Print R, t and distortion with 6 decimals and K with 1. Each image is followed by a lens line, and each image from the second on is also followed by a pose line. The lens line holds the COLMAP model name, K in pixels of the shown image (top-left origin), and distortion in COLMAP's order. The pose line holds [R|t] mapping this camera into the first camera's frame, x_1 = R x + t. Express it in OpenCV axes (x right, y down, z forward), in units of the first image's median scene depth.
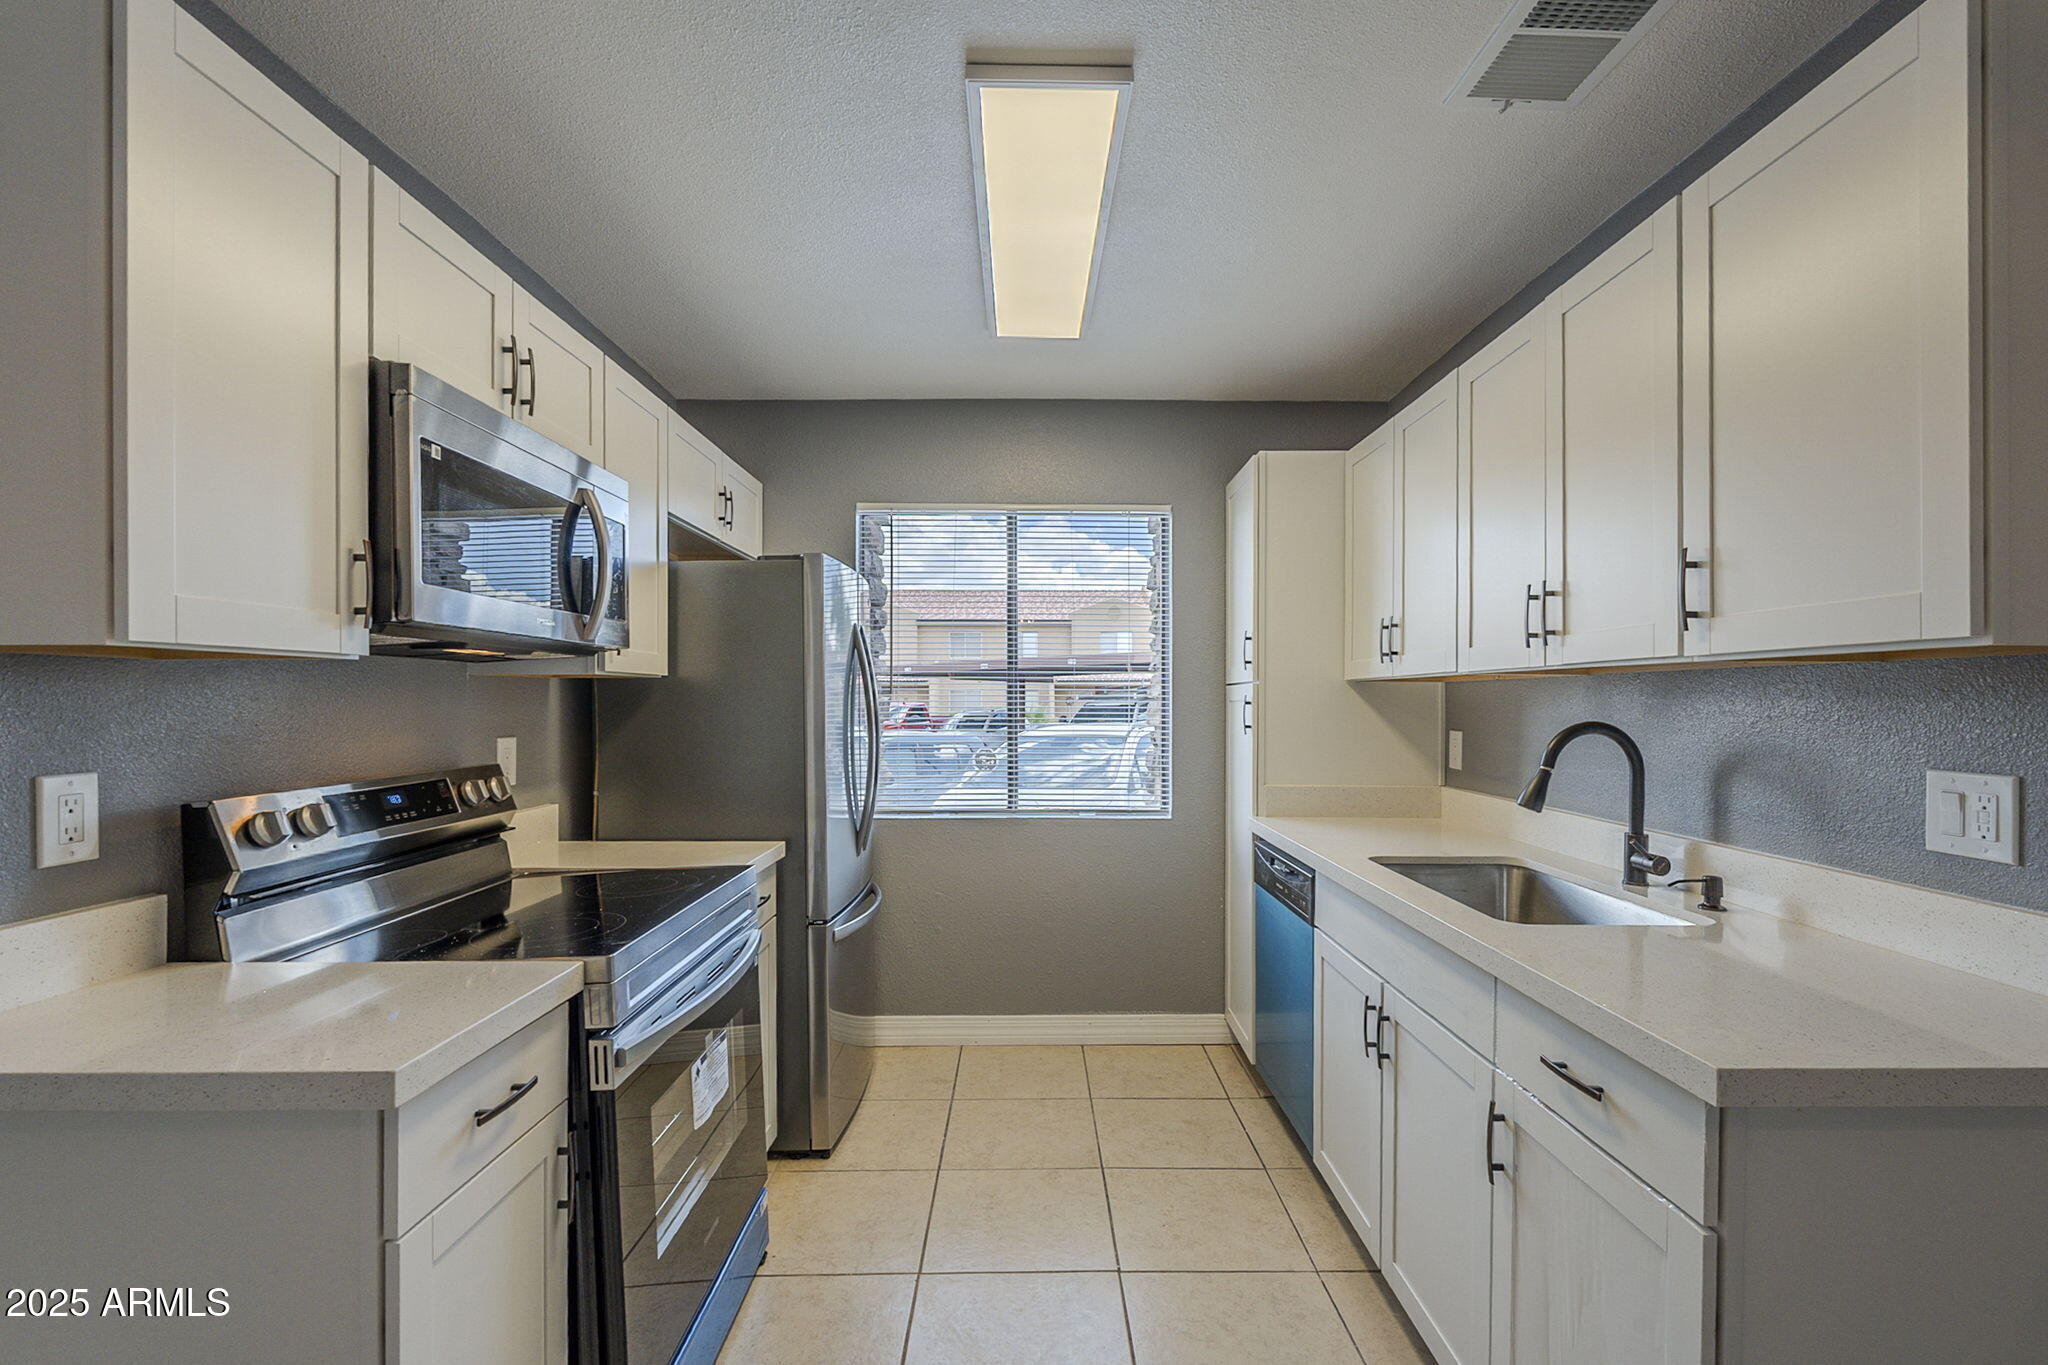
lens RADIAL K [[904.5, 0, 1030.5], [0, 904.5, 700.5], [0, 0, 1]] dist [-0.001195, -0.000724]
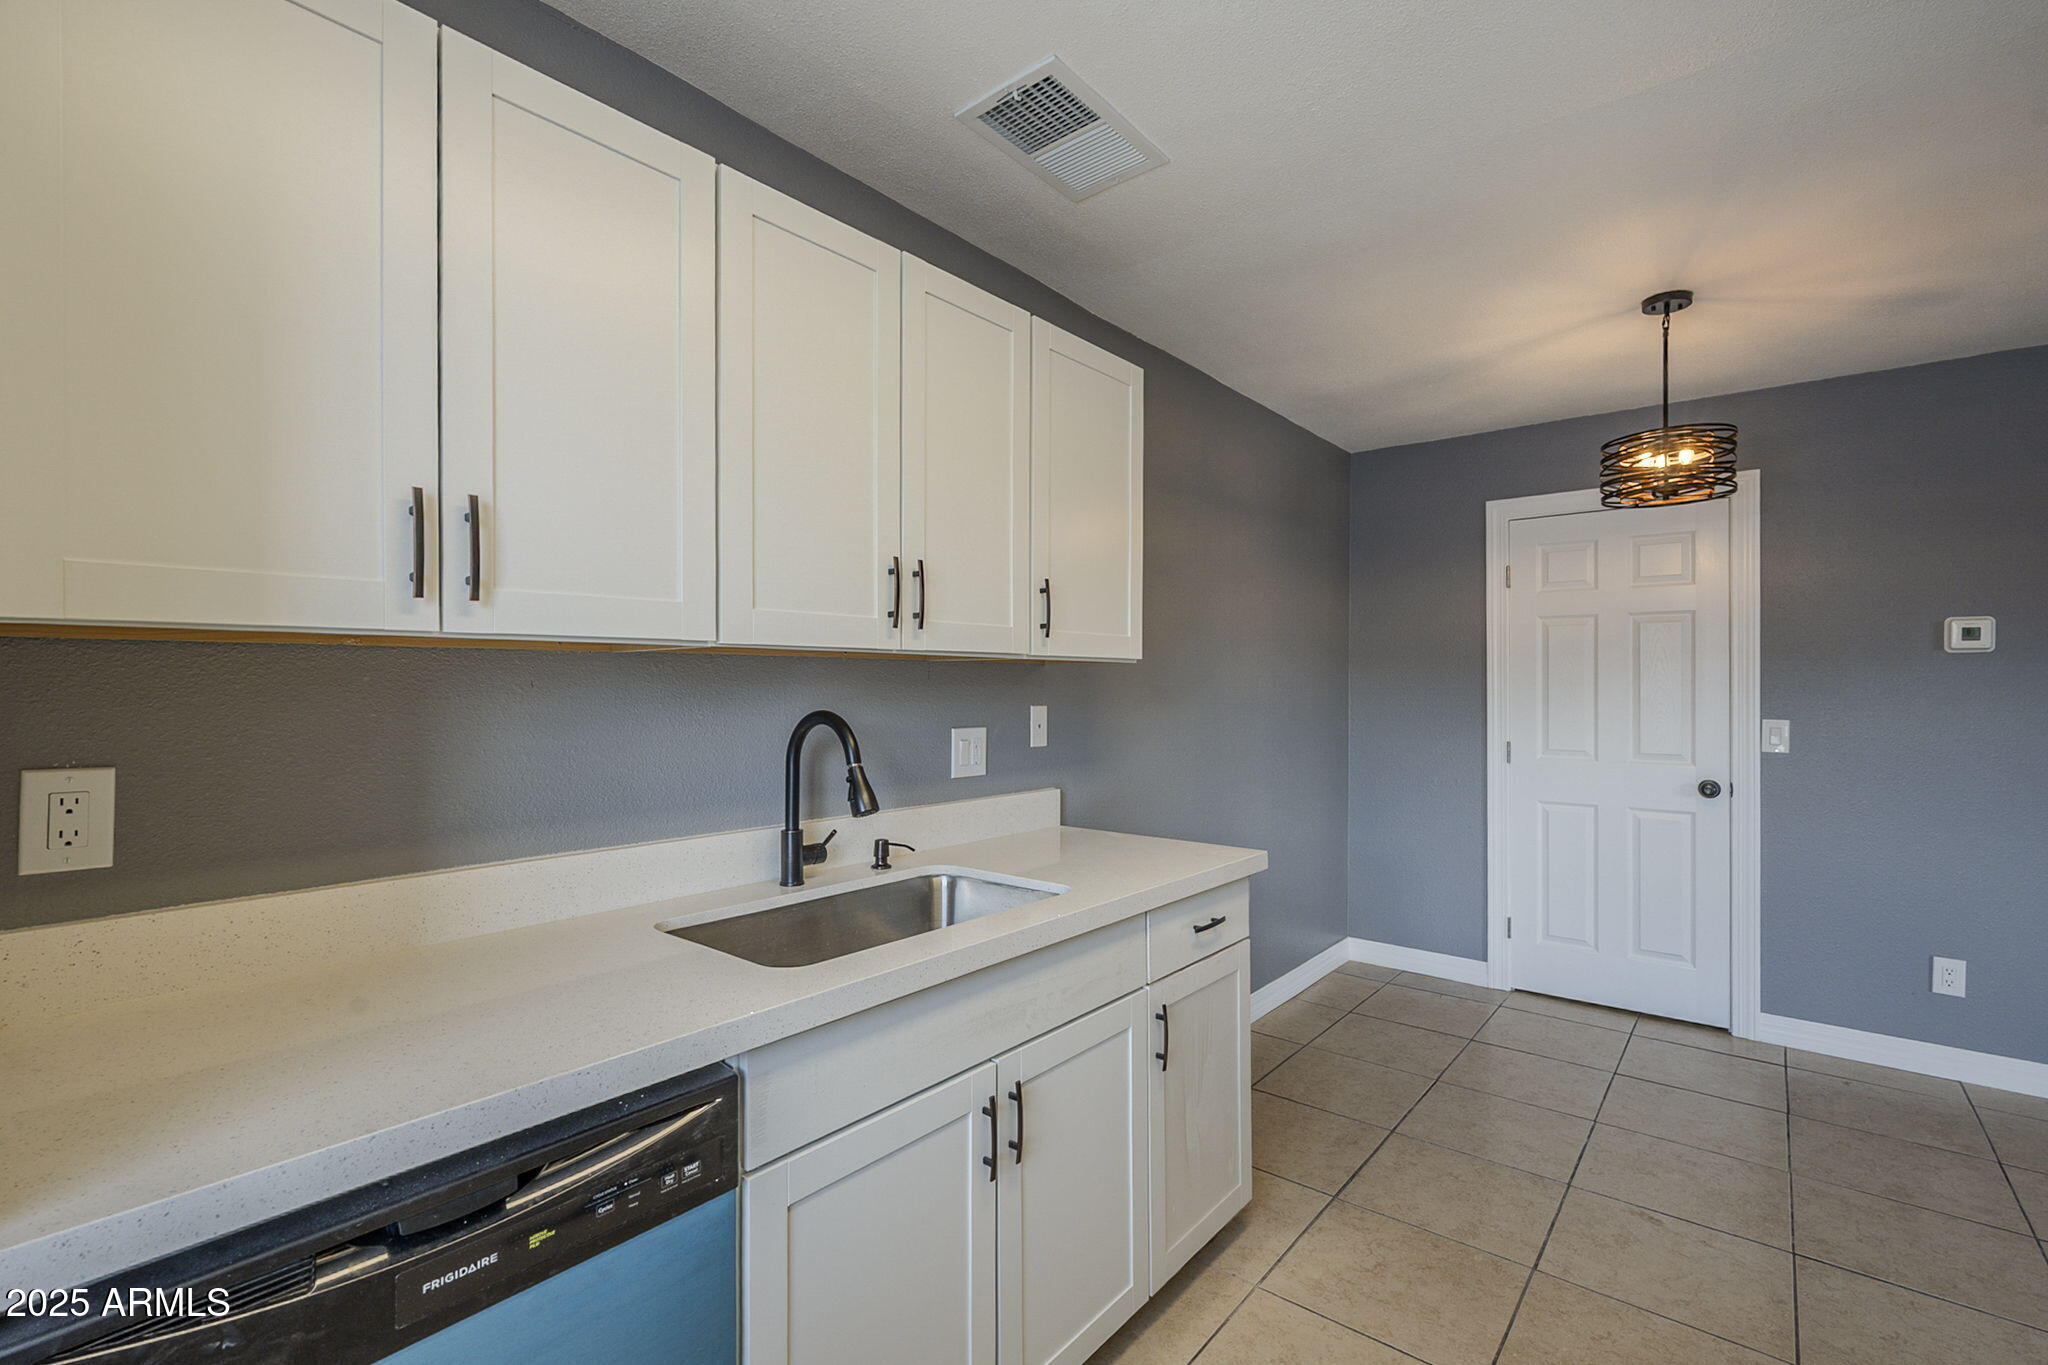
lens RADIAL K [[894.9, 0, 1030.6], [0, 894.9, 684.0], [0, 0, 1]] dist [-0.001357, 0.000205]
pose [[-0.765972, -0.002753, 0.642868, -0.111277], [-0.003302, 0.999994, 0.000348, -0.003395], [-0.642866, -0.001856, -0.765977, 1.563415]]
